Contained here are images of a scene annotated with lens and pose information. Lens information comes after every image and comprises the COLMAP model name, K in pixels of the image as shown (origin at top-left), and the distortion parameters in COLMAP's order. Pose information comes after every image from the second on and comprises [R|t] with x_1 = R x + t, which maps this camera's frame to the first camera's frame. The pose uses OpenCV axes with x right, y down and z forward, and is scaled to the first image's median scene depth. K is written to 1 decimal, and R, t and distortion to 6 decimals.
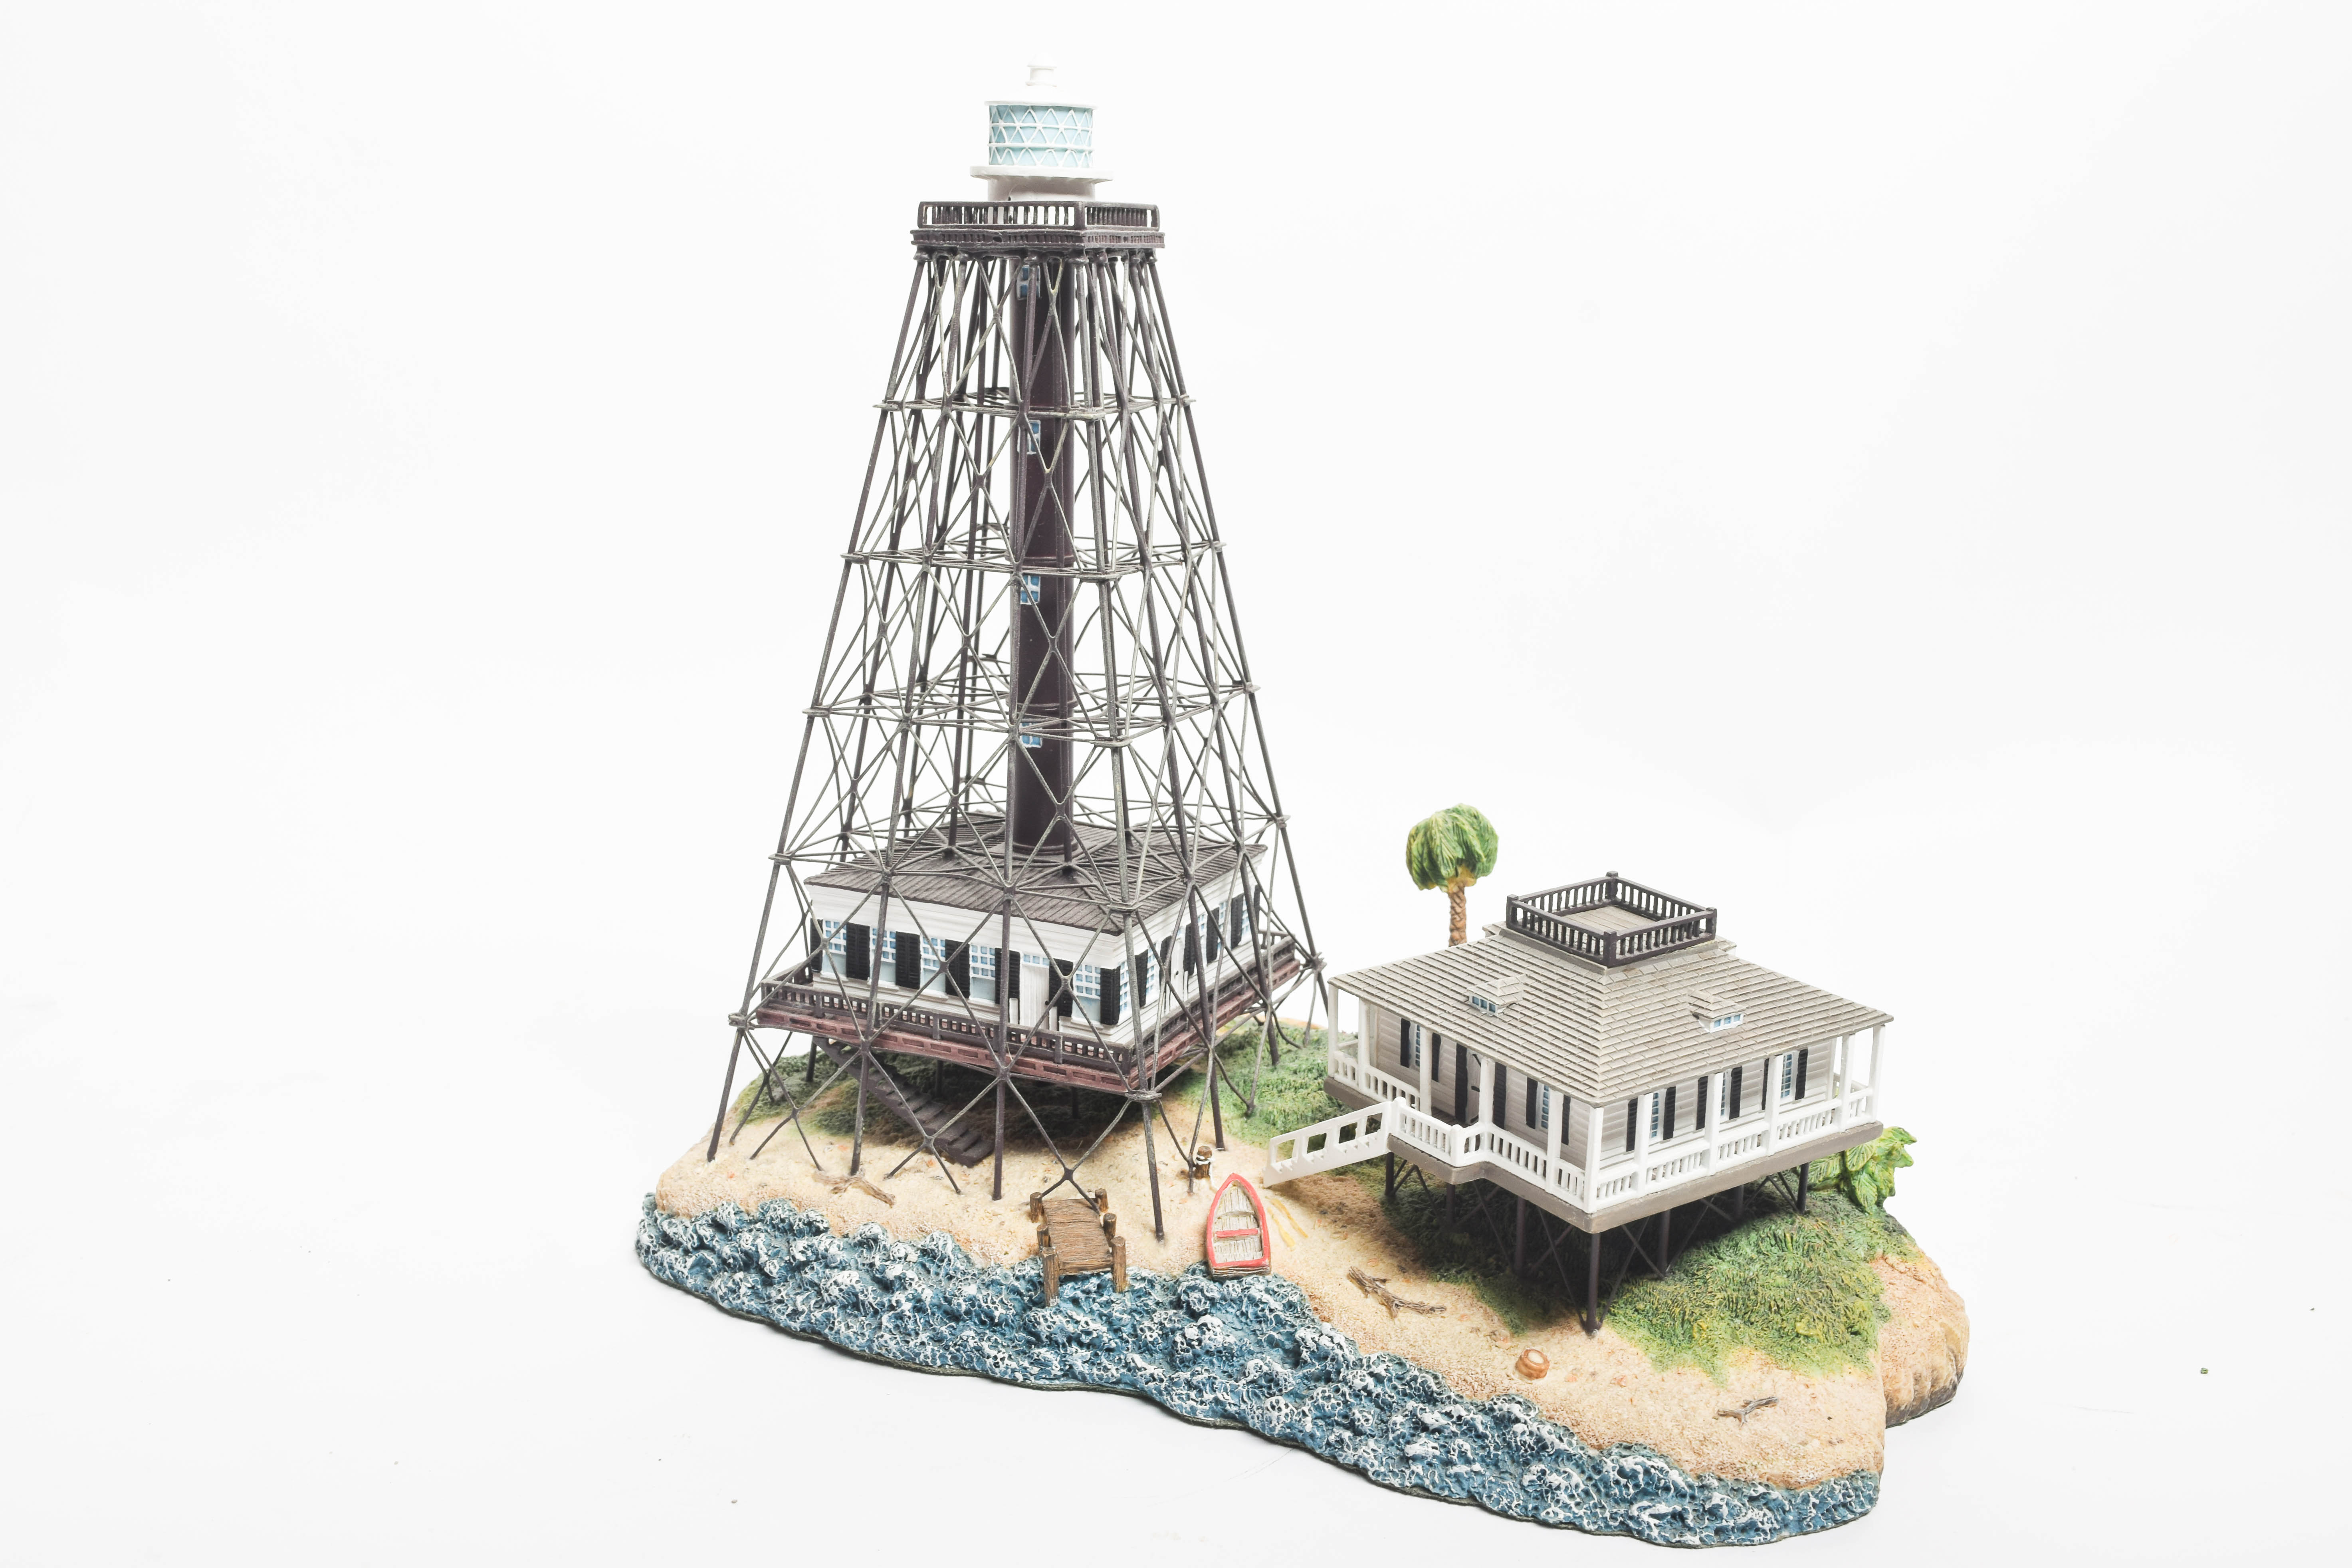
lens RADIAL K [[2424.1, 0, 1176.0], [0, 2424.1, 784.0], [0, 0, 1]] dist [-0.006672, -0.009883]
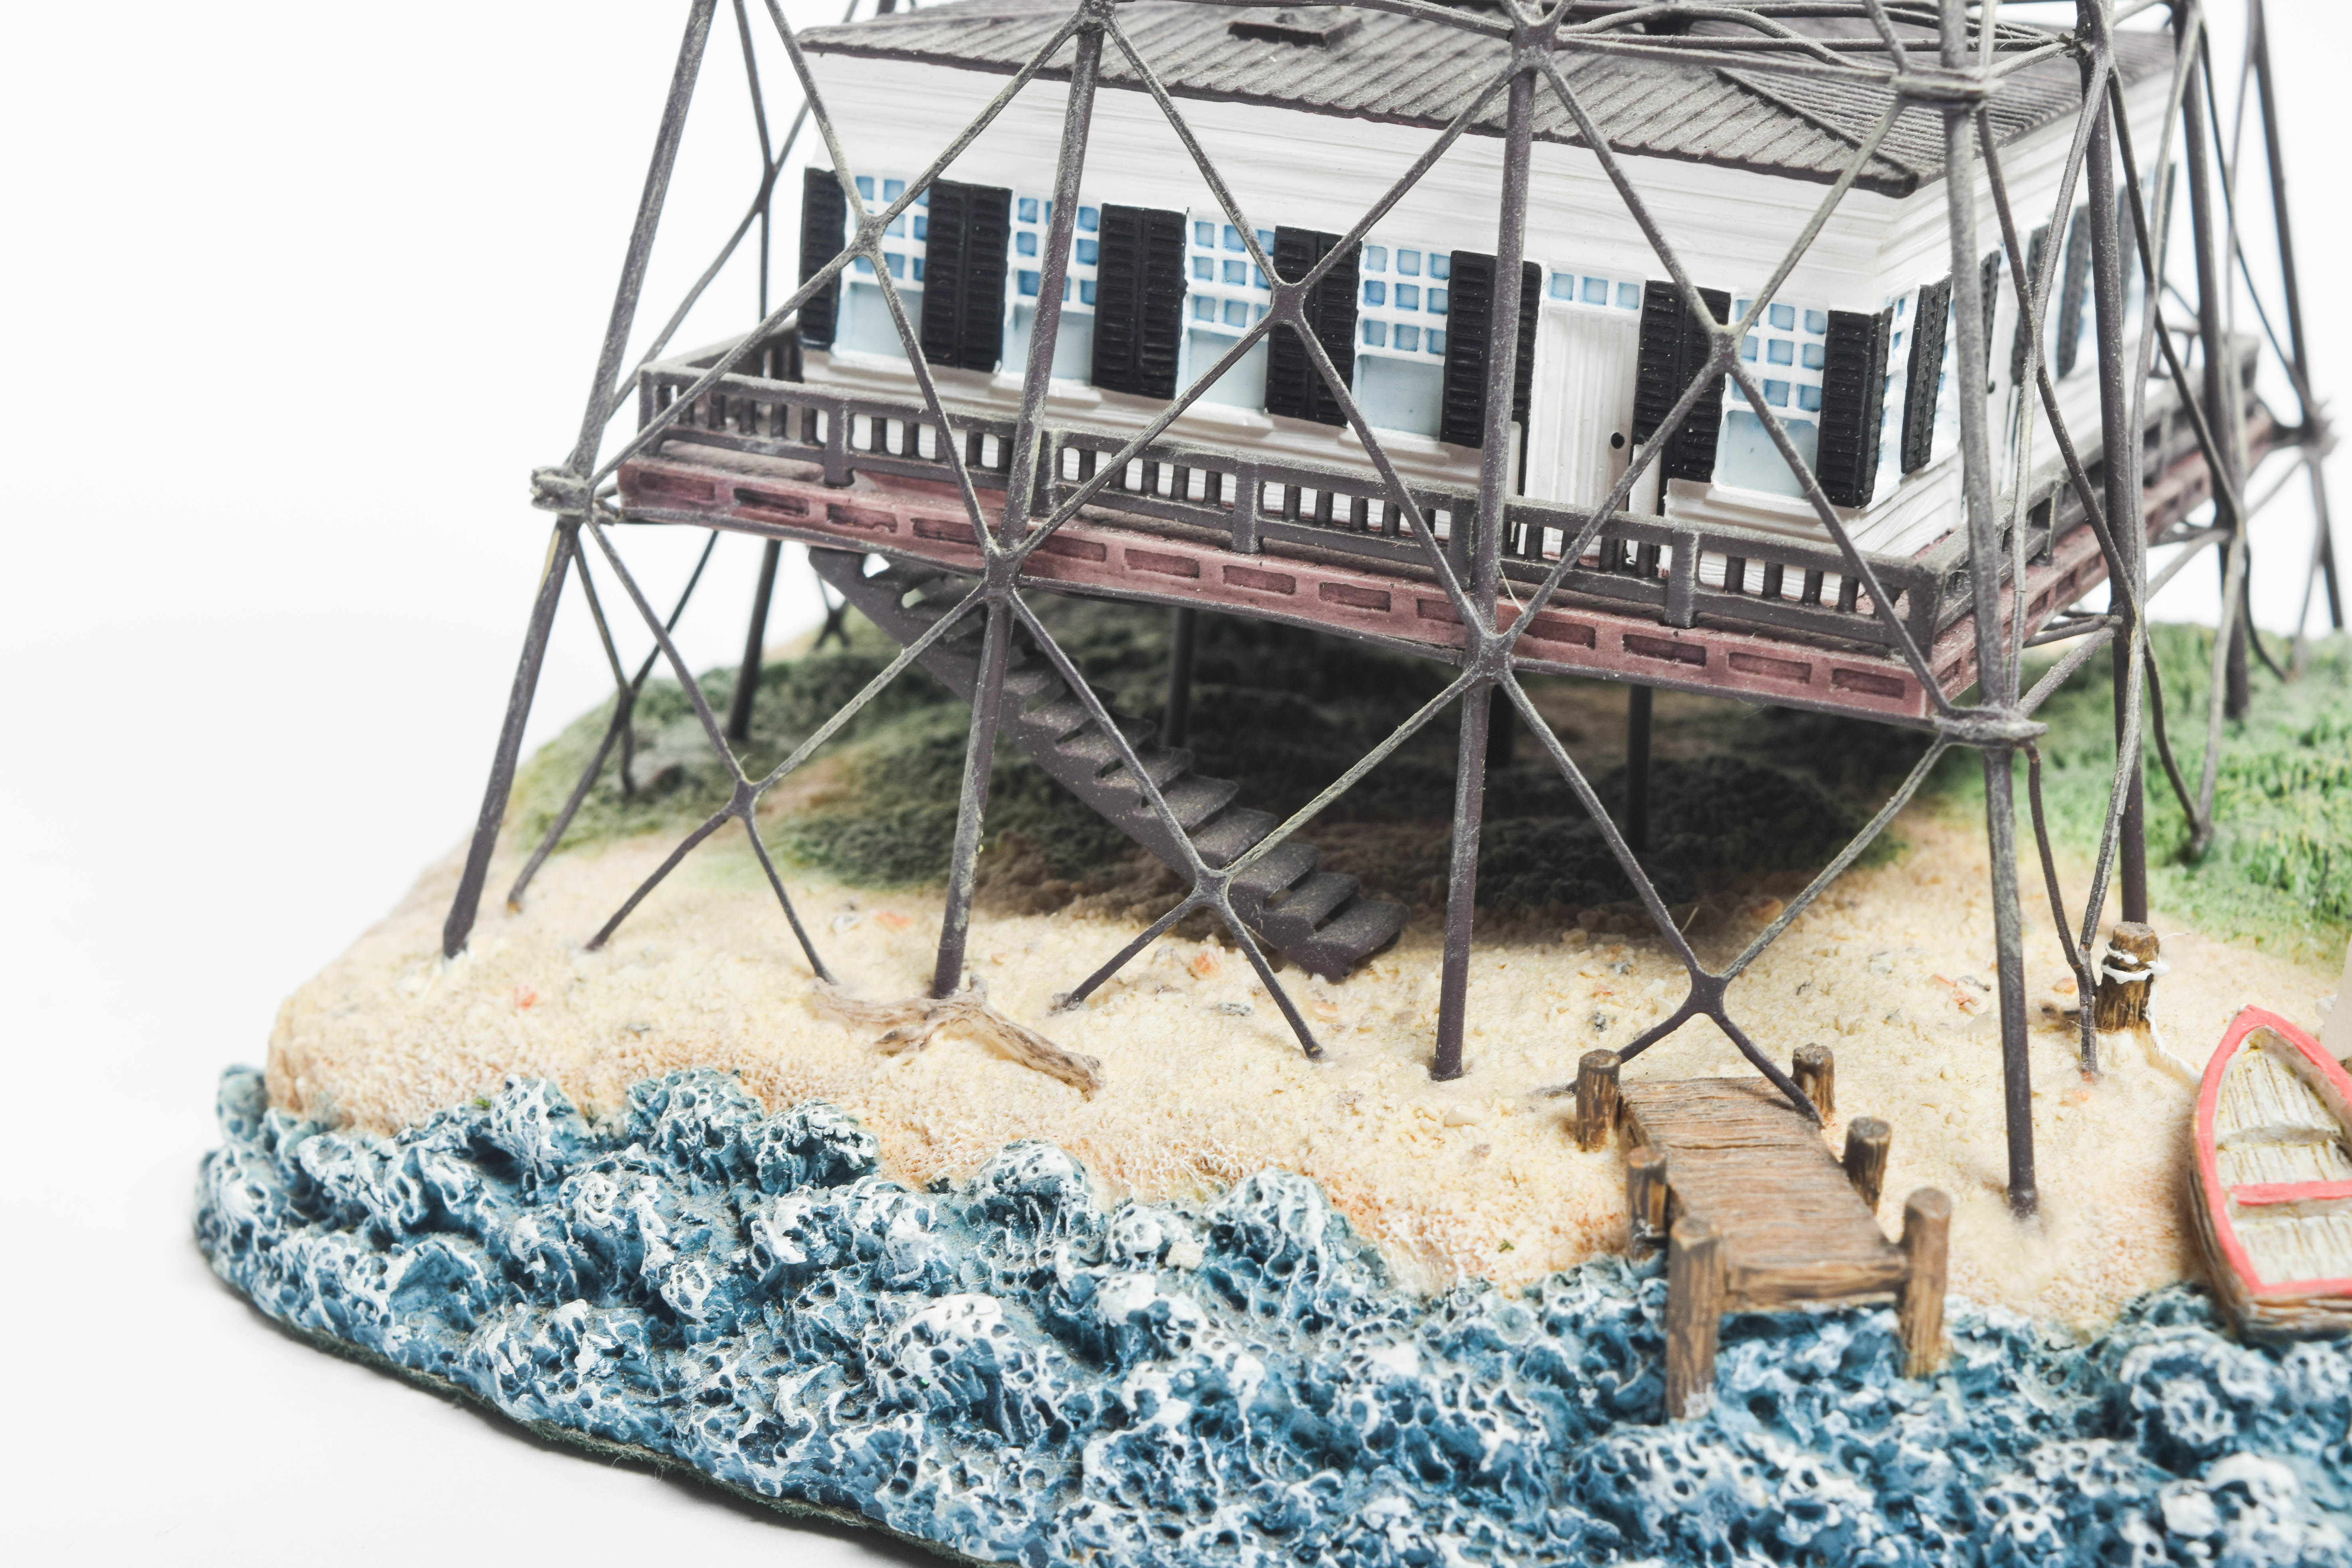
lens RADIAL K [[5200.8, 0, 1176.0], [0, 5200.8, 784.0], [0, 0, 1]] dist [-0.015883, -0.087675]
pose [[0.998842, 0.029985, 0.037619, -0.132803], [-0.031563, 0.998616, 0.042080, 0.108675], [-0.036305, -0.043218, 0.998406, 0.358768]]
